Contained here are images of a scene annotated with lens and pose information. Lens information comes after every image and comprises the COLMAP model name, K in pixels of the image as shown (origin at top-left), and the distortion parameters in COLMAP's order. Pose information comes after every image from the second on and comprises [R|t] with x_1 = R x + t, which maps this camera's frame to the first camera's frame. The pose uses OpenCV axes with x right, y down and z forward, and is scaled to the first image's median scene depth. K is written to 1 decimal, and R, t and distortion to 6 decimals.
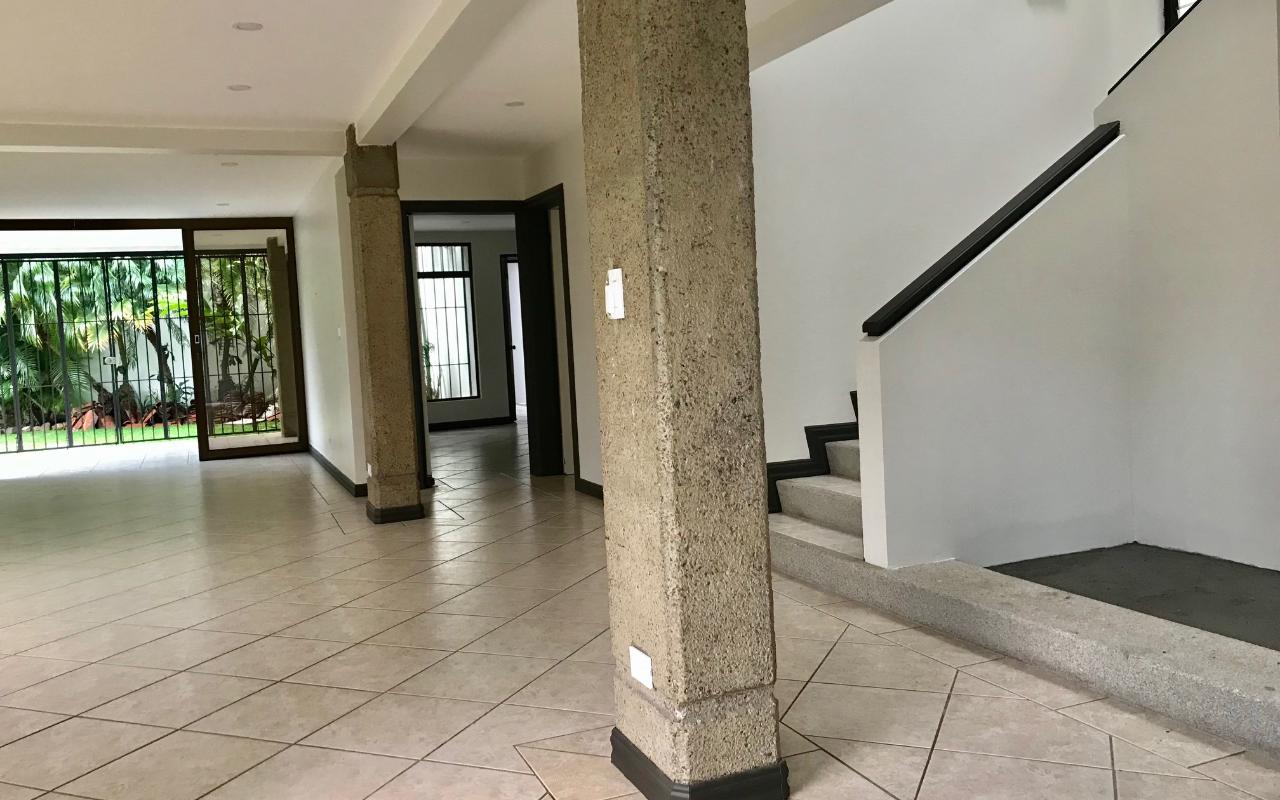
lens RADIAL K [[1045.9, 0, 650.8], [0, 1045.9, 392.7], [0, 0, 1]] dist [0.028887, -0.029403]
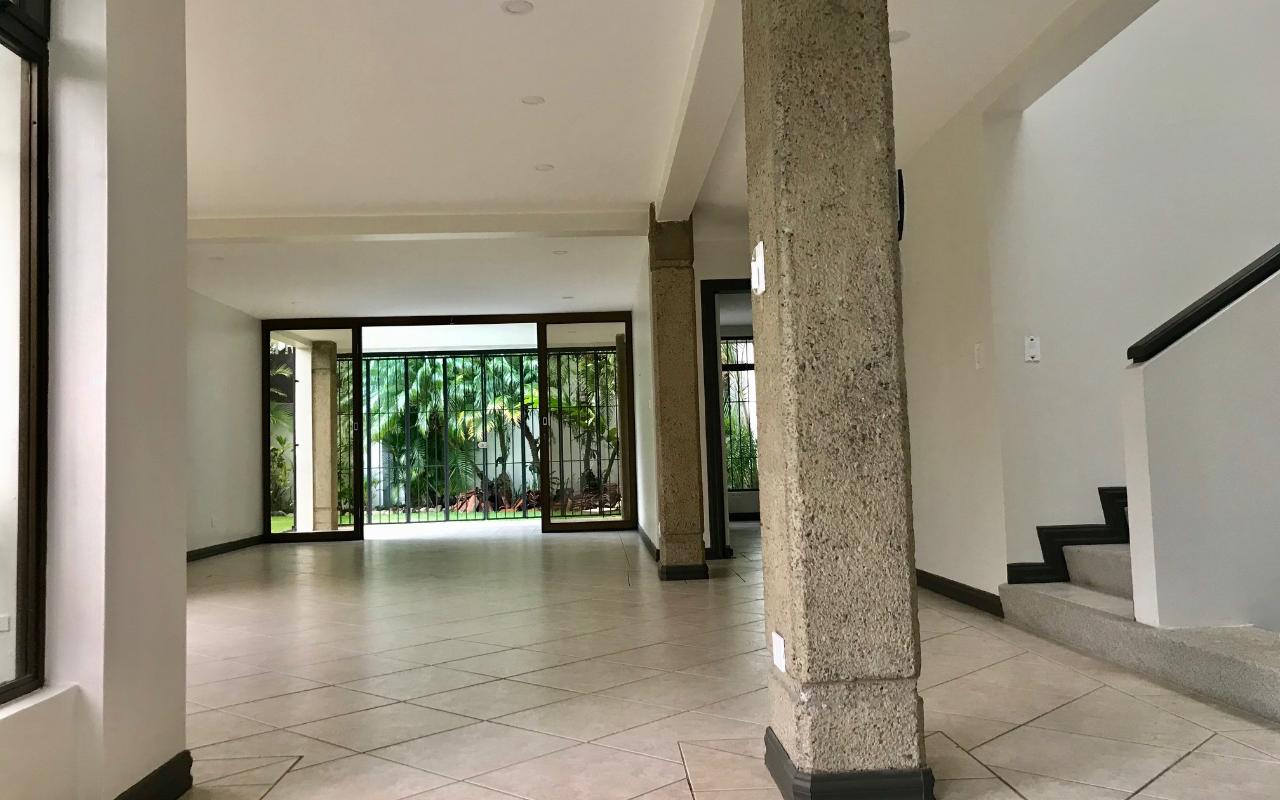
lens RADIAL K [[1045.9, 0, 663.1], [0, 1045.9, 400.2], [0, 0, 1]] dist [0.028887, -0.029403]
pose [[0.940976, -0.001824, -0.338467, 0.134456], [-0.035305, 0.994002, -0.103511, 0.085062], [0.336626, 0.109351, 0.935268, 0.027335]]
